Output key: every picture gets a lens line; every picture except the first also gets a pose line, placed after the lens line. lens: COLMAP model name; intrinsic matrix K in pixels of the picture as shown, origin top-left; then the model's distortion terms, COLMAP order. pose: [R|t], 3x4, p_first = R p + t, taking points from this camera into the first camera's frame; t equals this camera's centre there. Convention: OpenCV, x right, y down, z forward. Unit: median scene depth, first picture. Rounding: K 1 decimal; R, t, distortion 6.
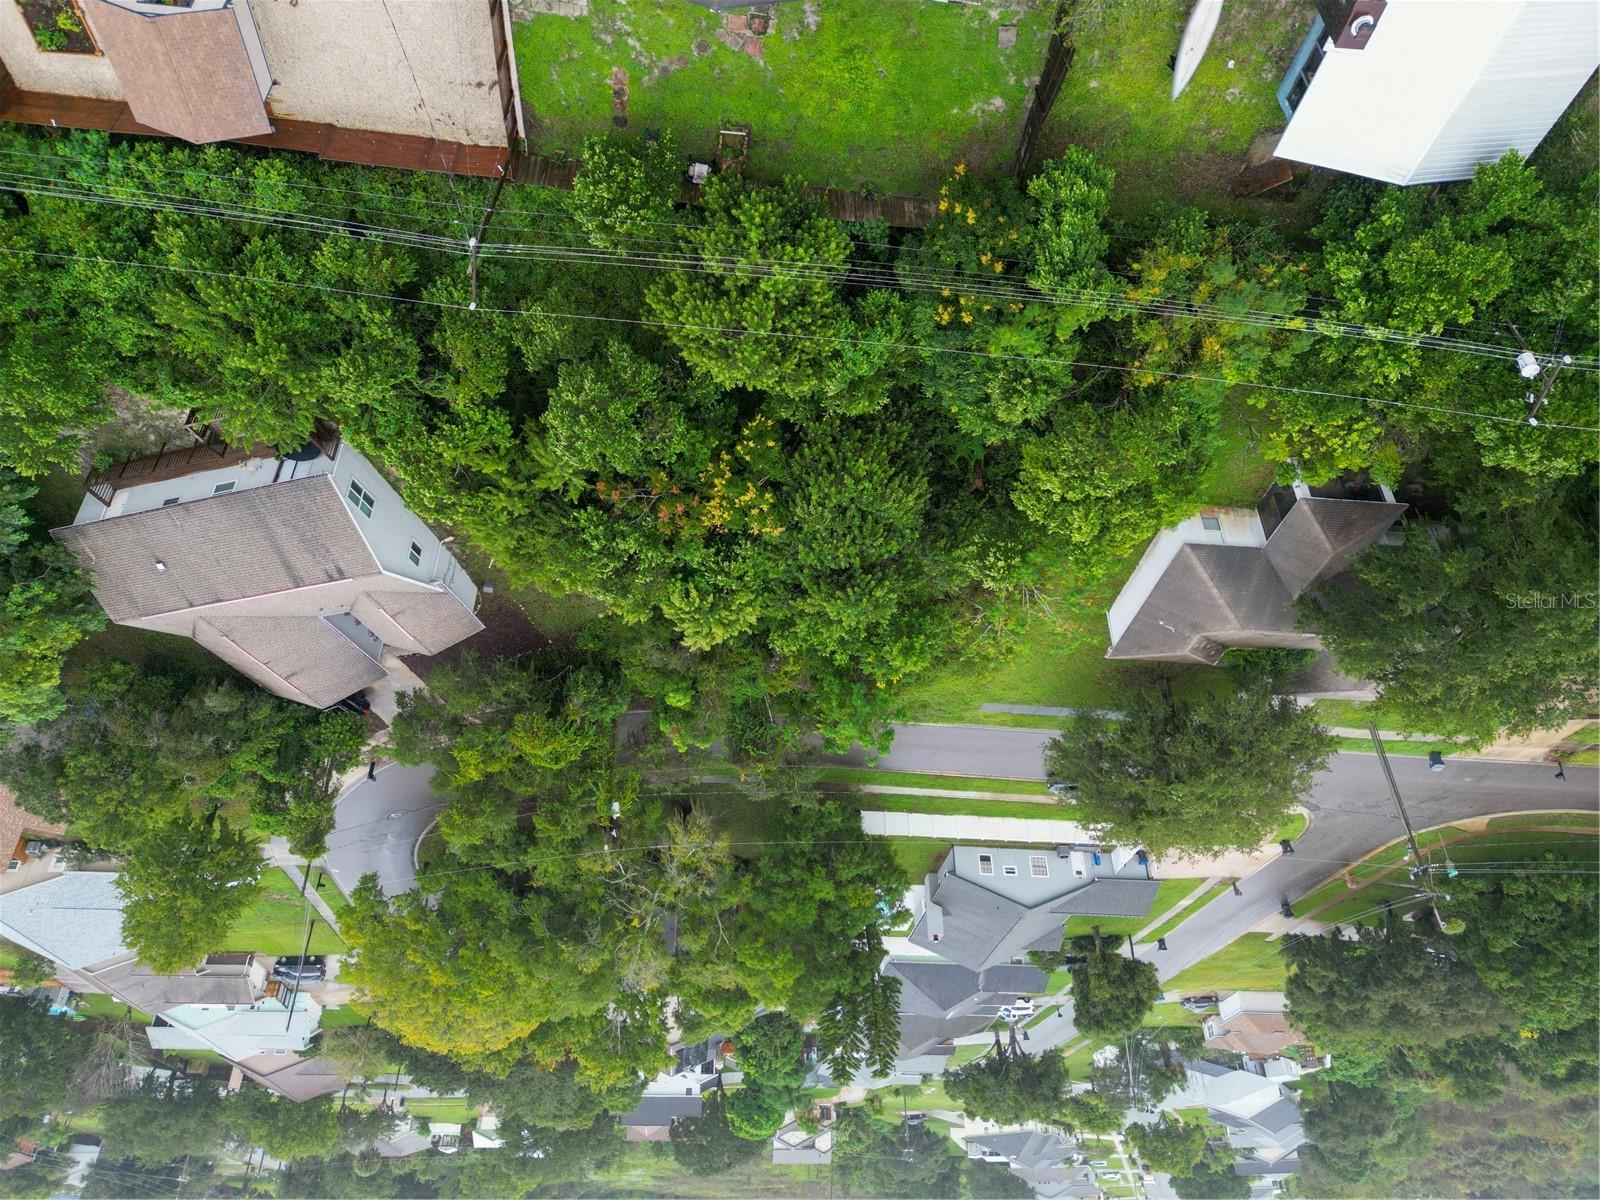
lens RADIAL K [[1123.2, 0, 800.0], [0, 1123.2, 600.0], [0, 0, 1]] dist [0.043781, -0.038062]
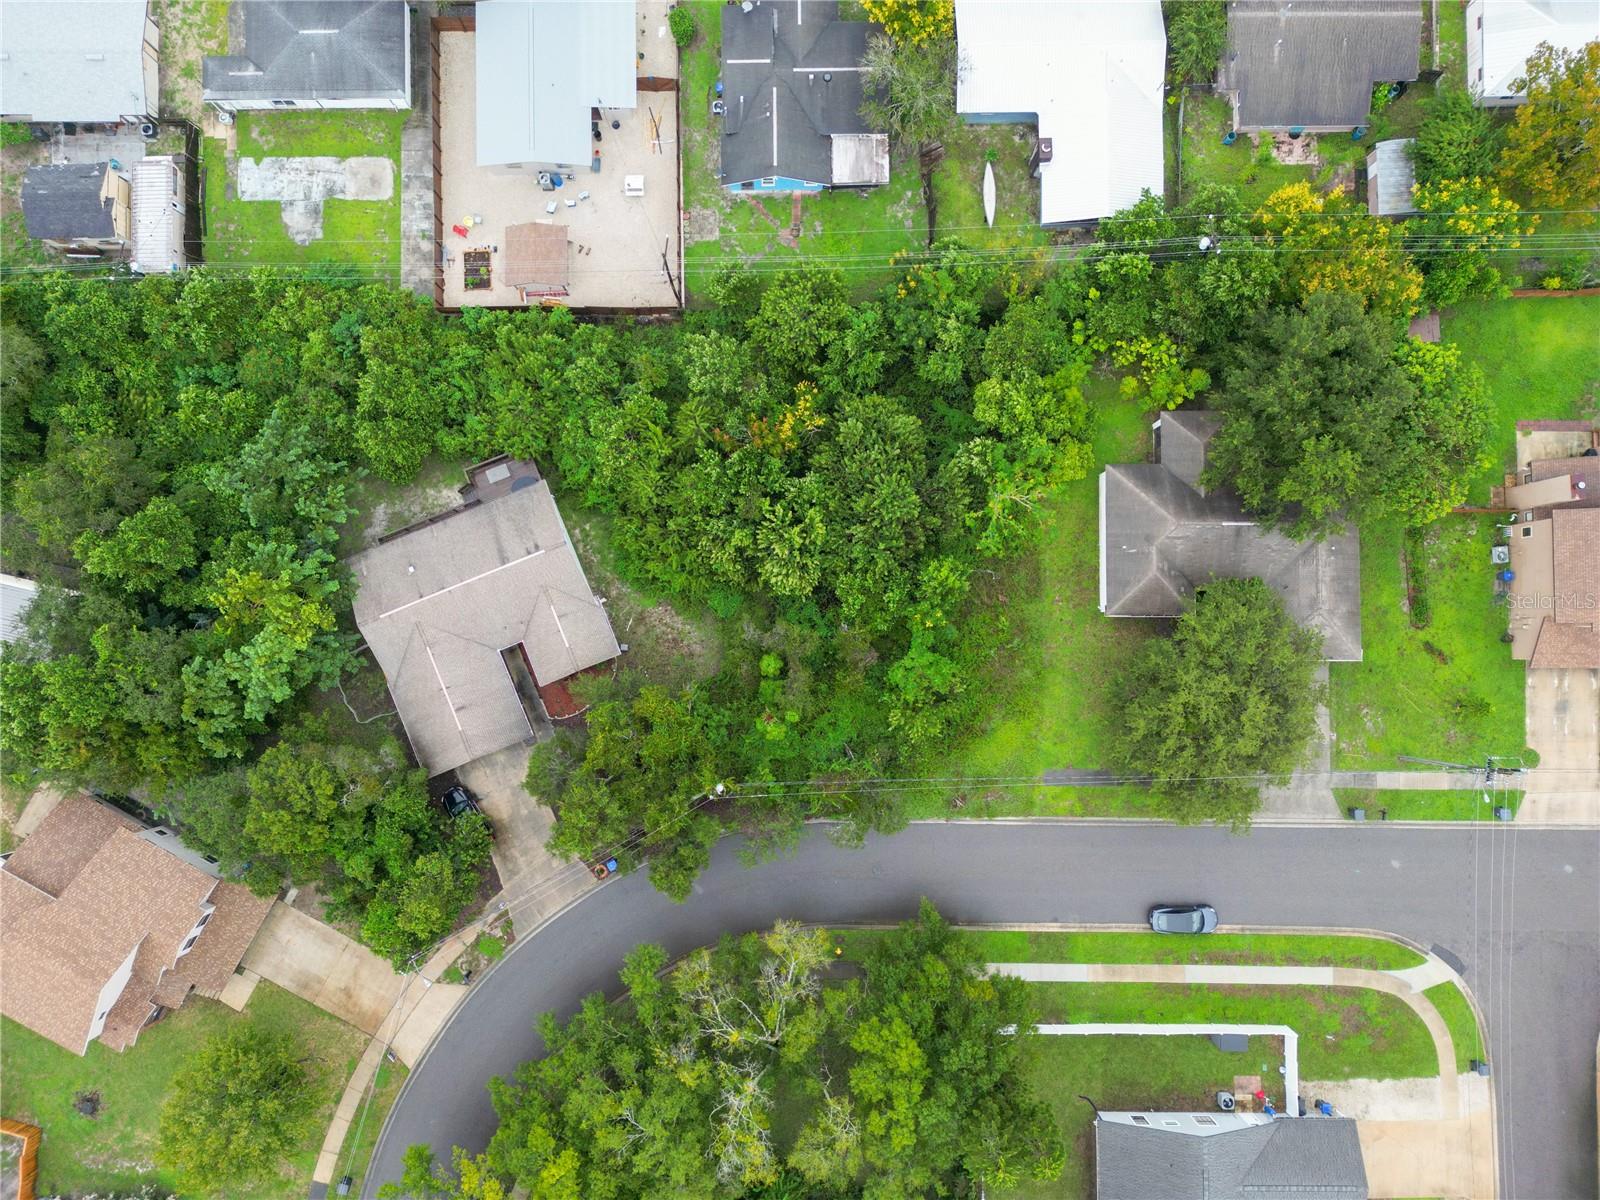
lens RADIAL K [[1121.0, 0, 800.0], [0, 1121.0, 600.0], [0, 0, 1]] dist [0.053870, -0.038171]
pose [[0.993992, -0.109308, 0.005651, -0.080425], [0.061721, 0.517125, -0.853681, 1.184325], [0.090392, 0.848901, 0.520765, 0.314753]]
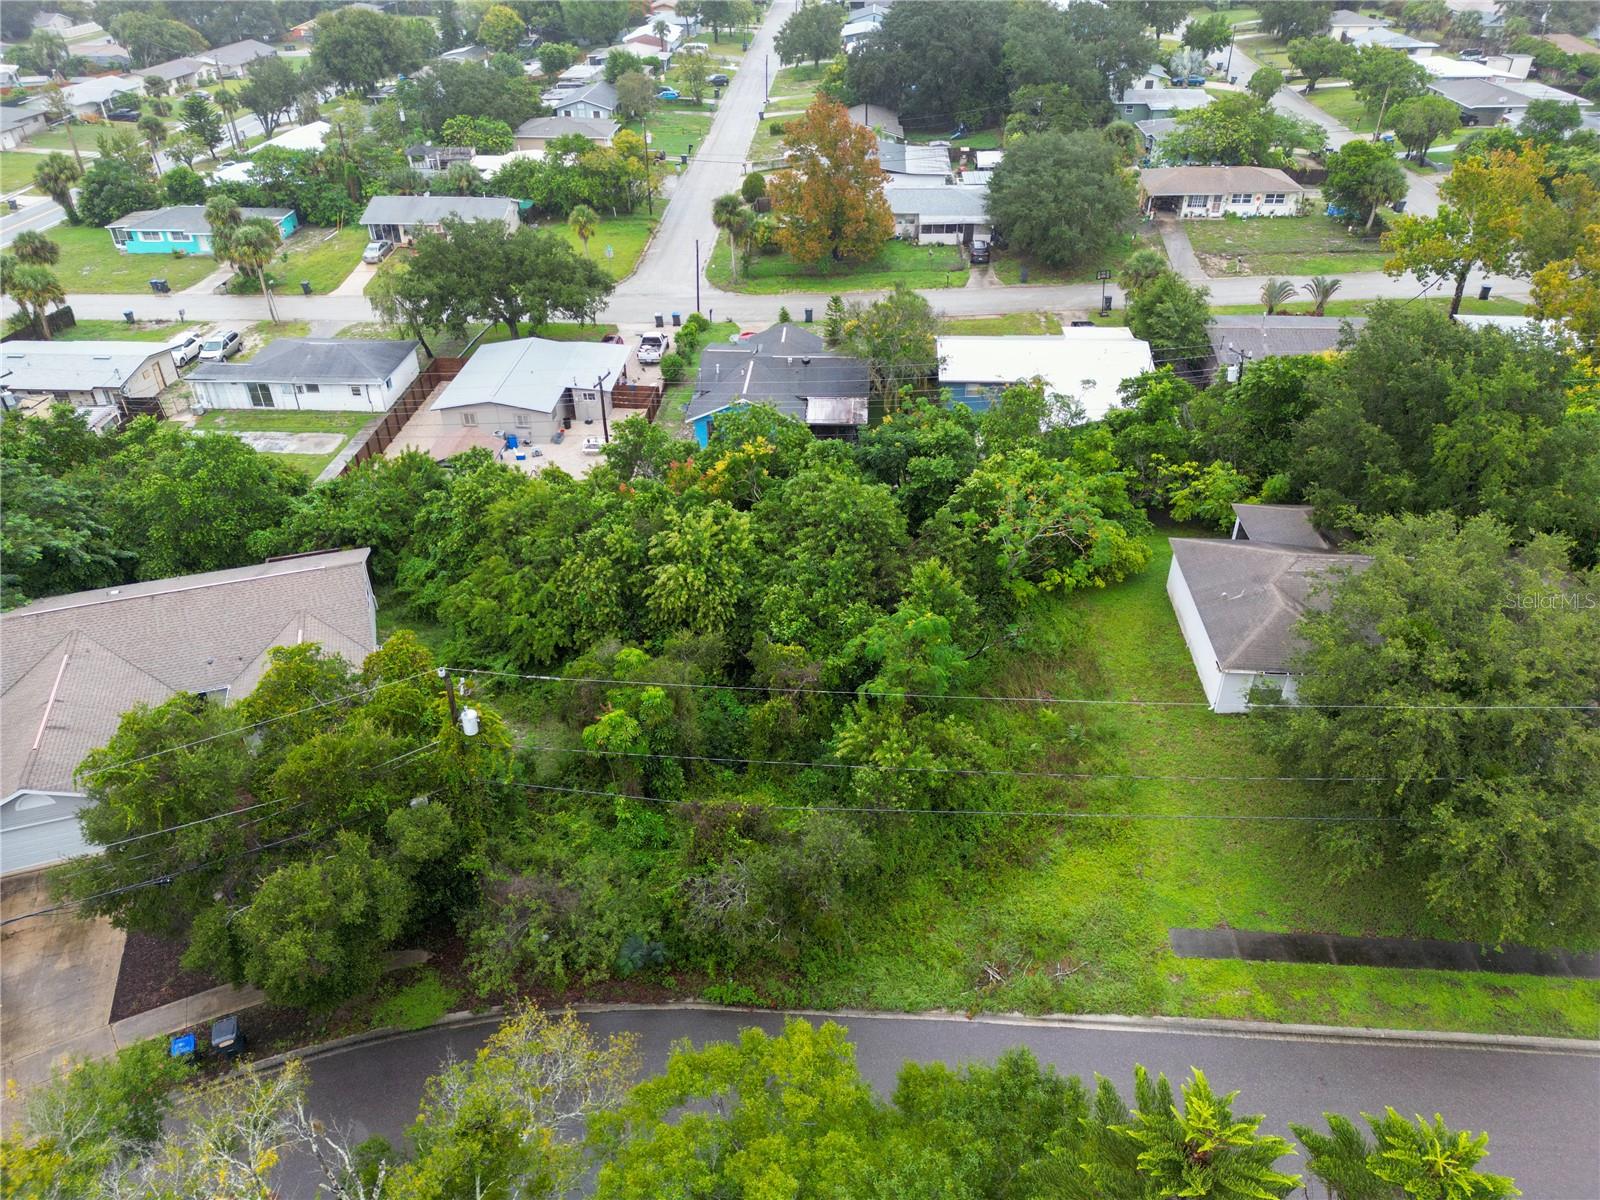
lens RADIAL K [[1117.2, 0, 800.0], [0, 1117.2, 600.0], [0, 0, 1]] dist [0.066224, -0.060612]
pose [[0.999041, -0.032048, 0.029842, -0.024831], [0.015230, -0.384631, -0.922945, 0.800921], [0.041057, 0.922514, -0.383774, 1.320736]]
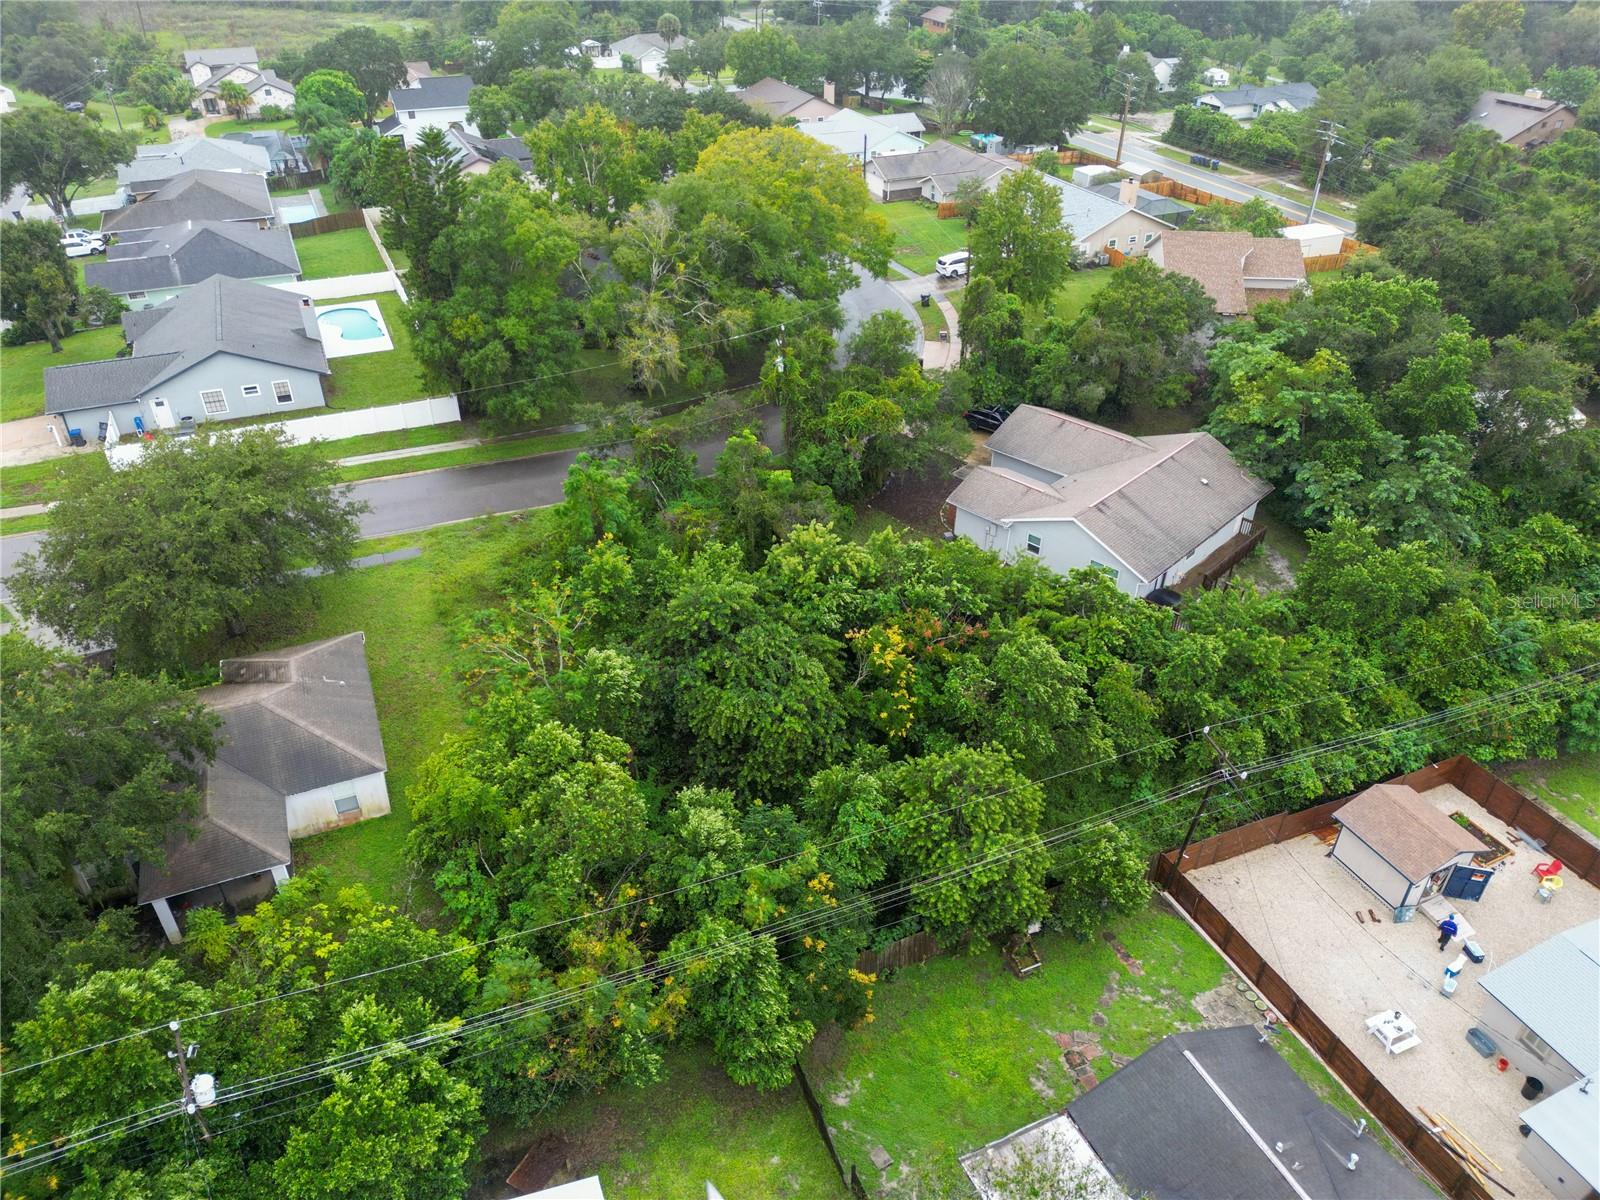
lens RADIAL K [[1123.2, 0, 800.0], [0, 1123.2, 600.0], [0, 0, 1]] dist [0.043781, -0.038062]
pose [[-0.867123, 0.269563, -0.418847, 0.362139], [-0.268682, -0.961207, -0.062376, 0.040122], [-0.419413, 0.058449, 0.905912, 0.062970]]
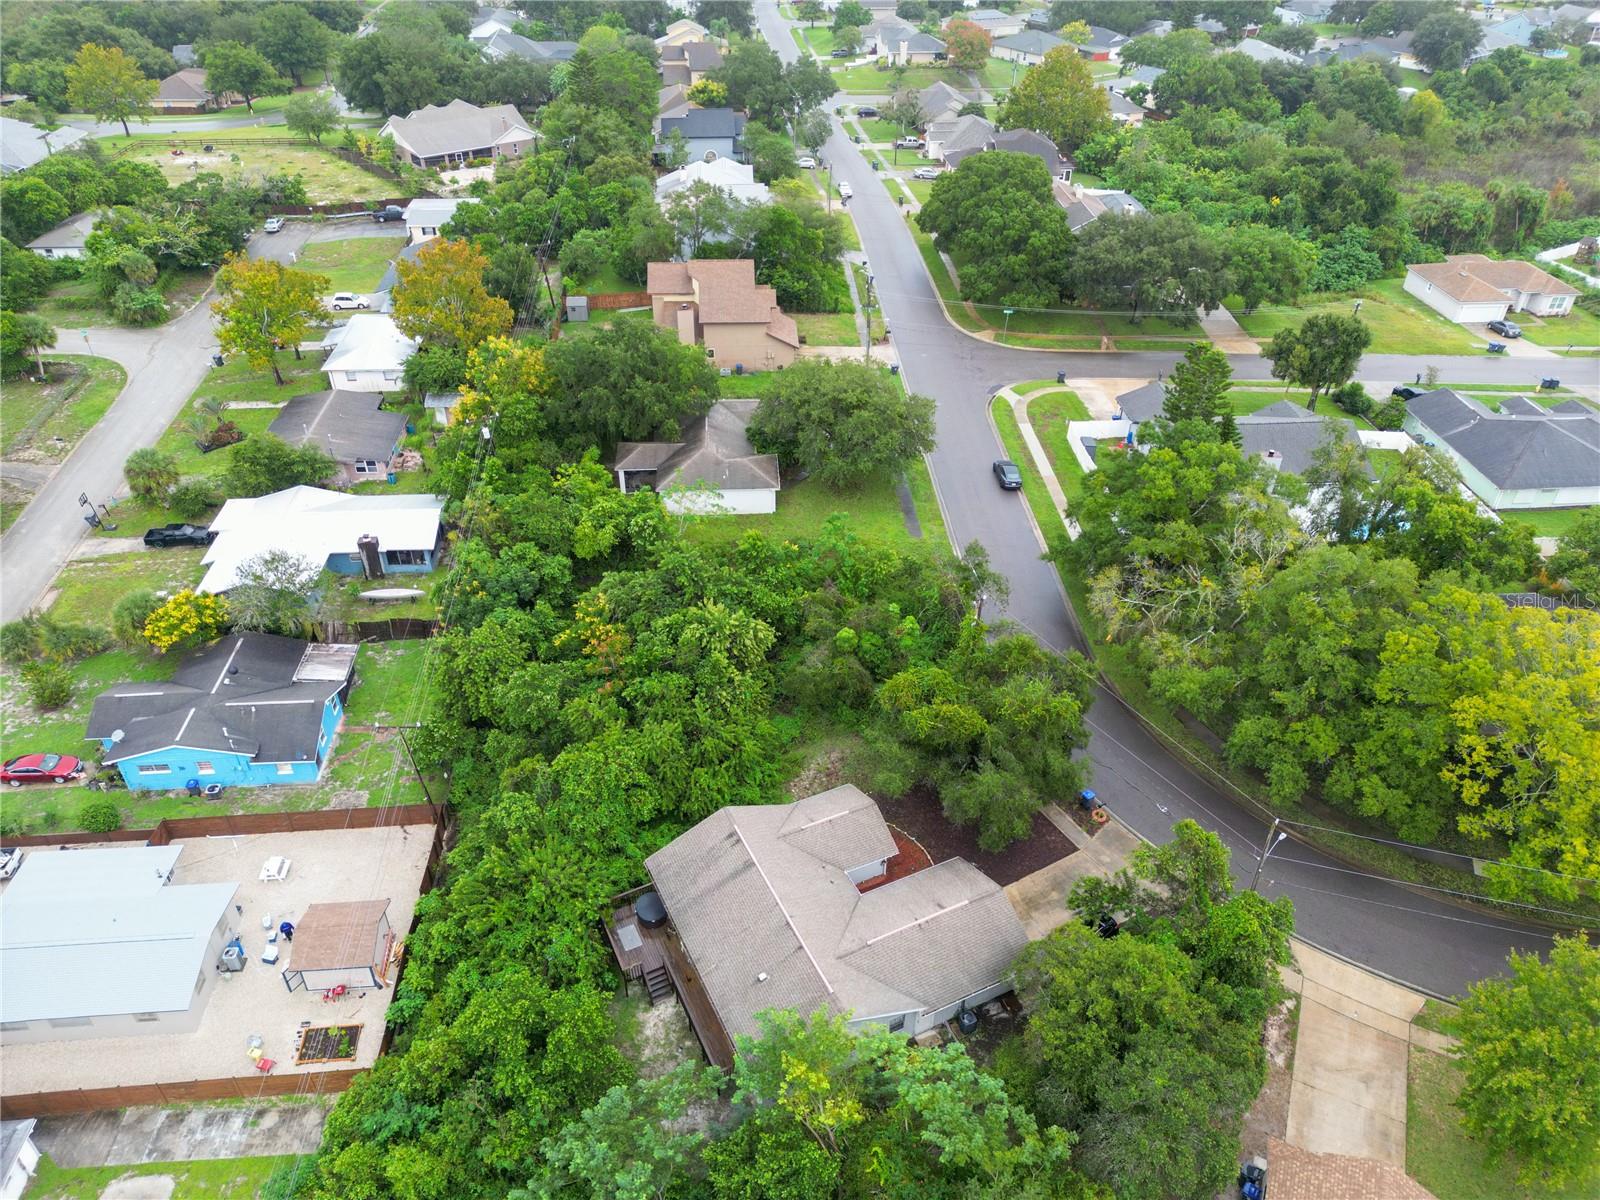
lens RADIAL K [[1121.0, 0, 800.0], [0, 1121.0, 600.0], [0, 0, 1]] dist [0.053870, -0.038171]
pose [[-0.172846, -0.582030, 0.794585, -1.135880], [0.557407, -0.722915, -0.408279, 0.633225], [0.812048, 0.372338, 0.449381, 0.409826]]
